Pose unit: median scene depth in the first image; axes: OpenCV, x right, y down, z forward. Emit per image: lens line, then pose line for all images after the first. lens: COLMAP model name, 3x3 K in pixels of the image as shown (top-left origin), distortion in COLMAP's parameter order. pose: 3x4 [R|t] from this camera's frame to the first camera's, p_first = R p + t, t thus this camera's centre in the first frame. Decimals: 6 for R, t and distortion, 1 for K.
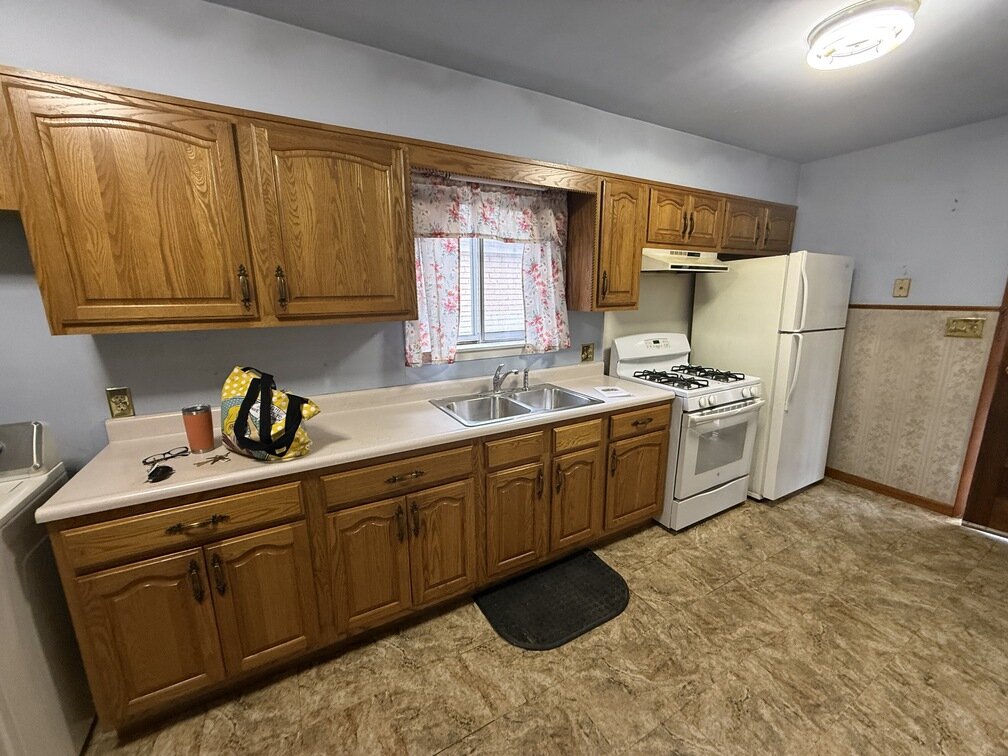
lens RADIAL K [[405.0, 0, 502.4], [0, 405.0, 375.5], [0, 0, 1]] dist [-0.001122, 0.000421]
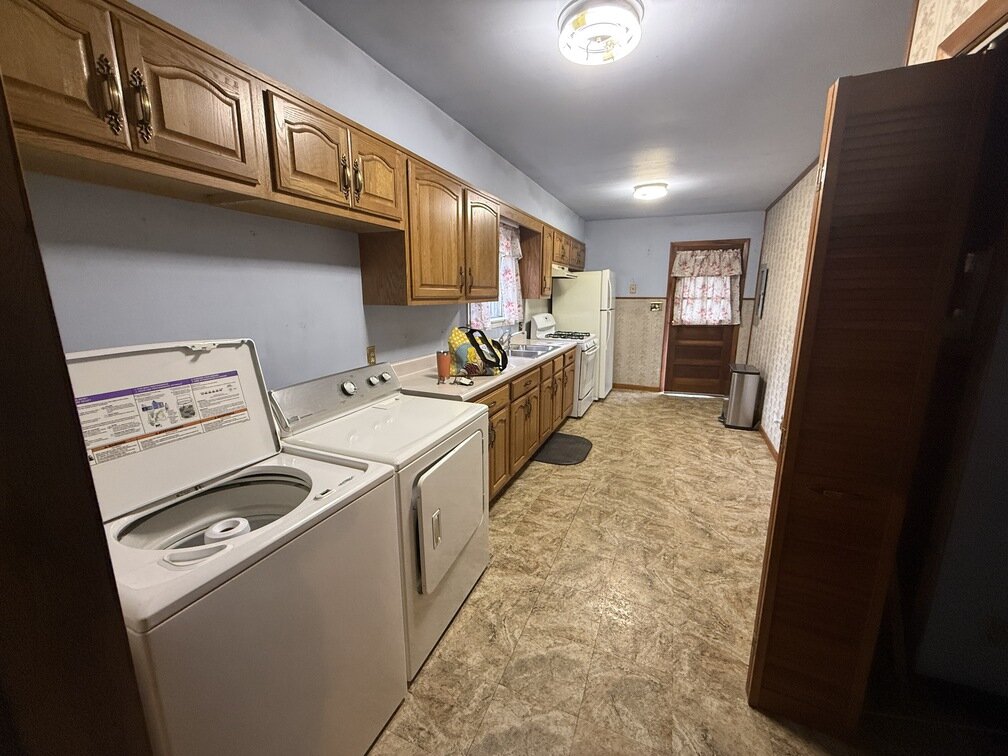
lens RADIAL K [[405.0, 0, 503.1], [0, 405.0, 378.3], [0, 0, 1]] dist [-0.001122, 0.000421]
pose [[0.790602, -0.114825, 0.601467, -1.065745], [0.111773, 0.992820, 0.042617, 0.097021], [-0.602042, 0.033534, 0.797760, -0.312532]]
